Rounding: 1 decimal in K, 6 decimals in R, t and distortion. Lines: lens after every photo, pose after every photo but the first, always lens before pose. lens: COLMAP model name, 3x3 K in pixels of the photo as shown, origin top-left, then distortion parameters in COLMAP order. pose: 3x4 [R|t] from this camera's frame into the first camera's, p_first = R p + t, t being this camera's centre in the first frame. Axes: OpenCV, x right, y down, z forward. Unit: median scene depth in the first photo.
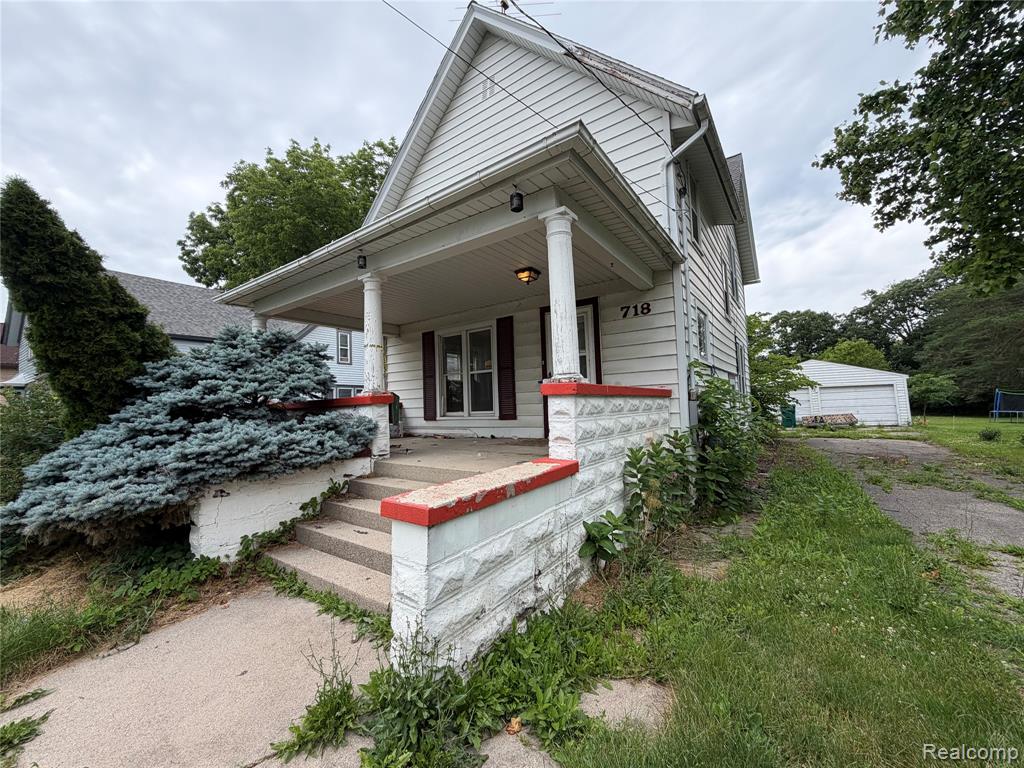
lens RADIAL K [[407.4, 0, 508.9], [0, 407.4, 384.6], [0, 0, 1]] dist [0.000584, -0.000049]
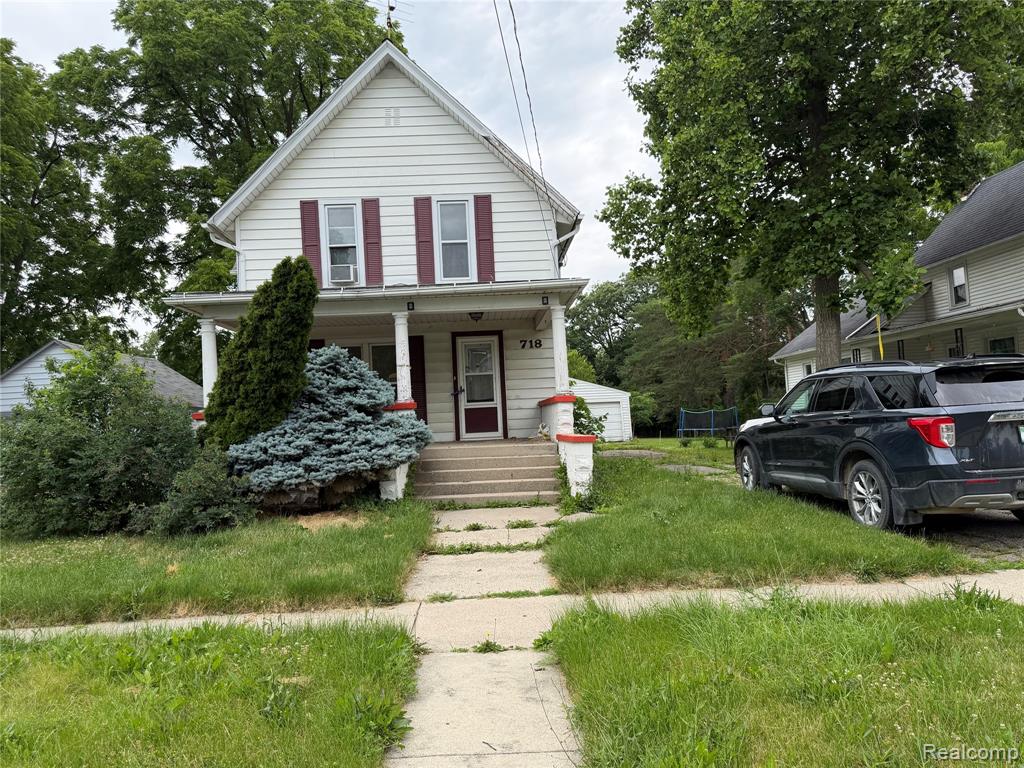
lens RADIAL K [[715.4, 0, 494.9], [0, 715.4, 385.7], [0, 0, 1]] dist [0.204642, -0.055290]
pose [[0.805478, 0.025675, 0.592070, -0.224283], [-0.015015, 0.999625, -0.022921, 0.003396], [-0.592436, 0.009573, 0.805561, -0.163789]]
